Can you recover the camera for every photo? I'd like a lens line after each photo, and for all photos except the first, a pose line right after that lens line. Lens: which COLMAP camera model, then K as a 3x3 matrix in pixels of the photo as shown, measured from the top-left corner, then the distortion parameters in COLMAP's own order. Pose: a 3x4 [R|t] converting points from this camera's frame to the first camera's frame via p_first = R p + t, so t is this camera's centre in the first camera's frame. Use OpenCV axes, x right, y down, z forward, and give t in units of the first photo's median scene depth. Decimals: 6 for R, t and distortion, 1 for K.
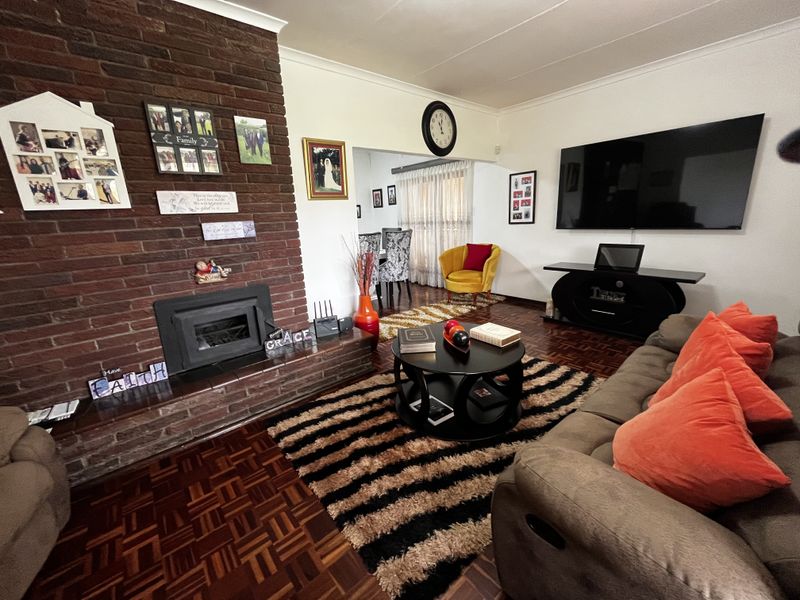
lens RADIAL K [[323.9, 0, 397.1], [0, 323.9, 299.5], [0, 0, 1]] dist [-0.001910, -0.000704]
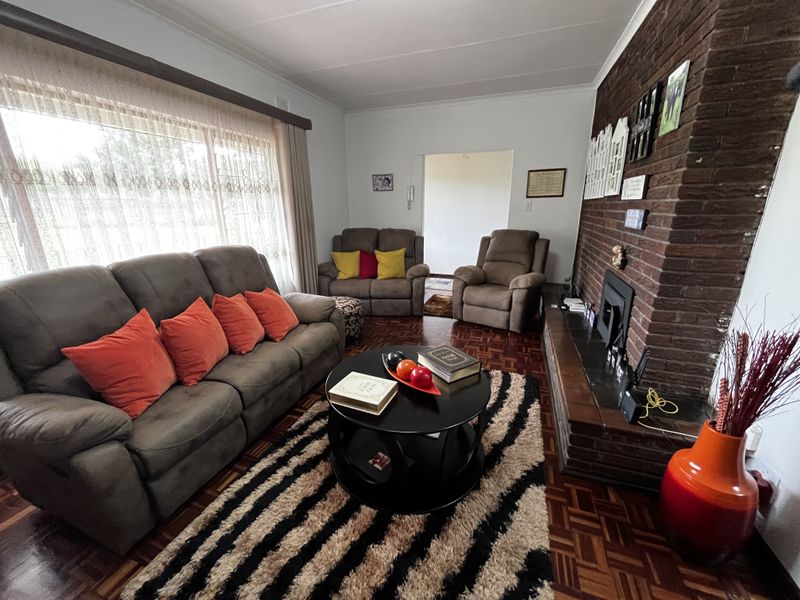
lens RADIAL K [[323.9, 0, 397.1], [0, 323.9, 299.5], [0, 0, 1]] dist [-0.001910, -0.000704]
pose [[-0.865524, 0.193038, -0.462174, 0.527310], [-0.074650, 0.862723, 0.500137, -0.427537], [0.495274, 0.467382, -0.732297, 1.457848]]
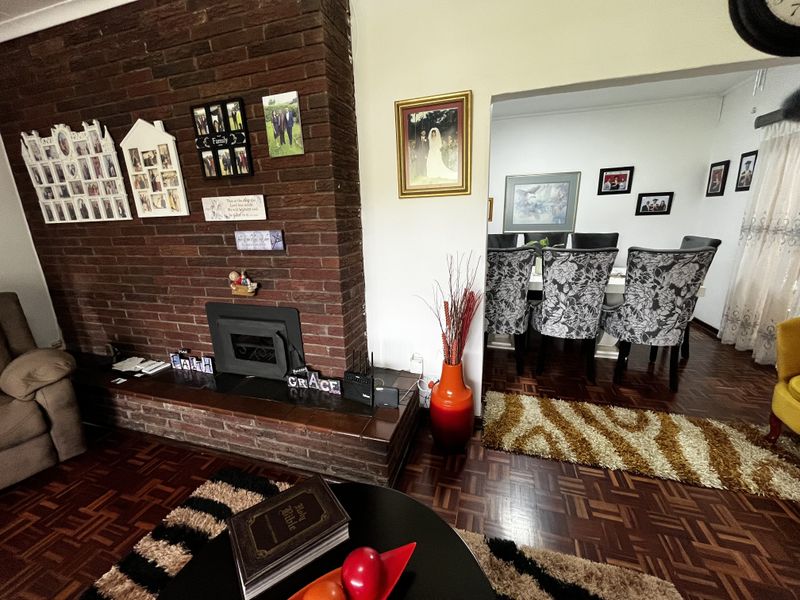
lens RADIAL K [[323.9, 0, 397.1], [0, 323.9, 299.5], [0, 0, 1]] dist [-0.001910, -0.000704]
pose [[0.543164, 0.239049, -0.804878, 0.411036], [-0.205512, 0.967307, 0.148603, -0.268276], [0.814087, 0.084696, 0.574534, 0.830154]]
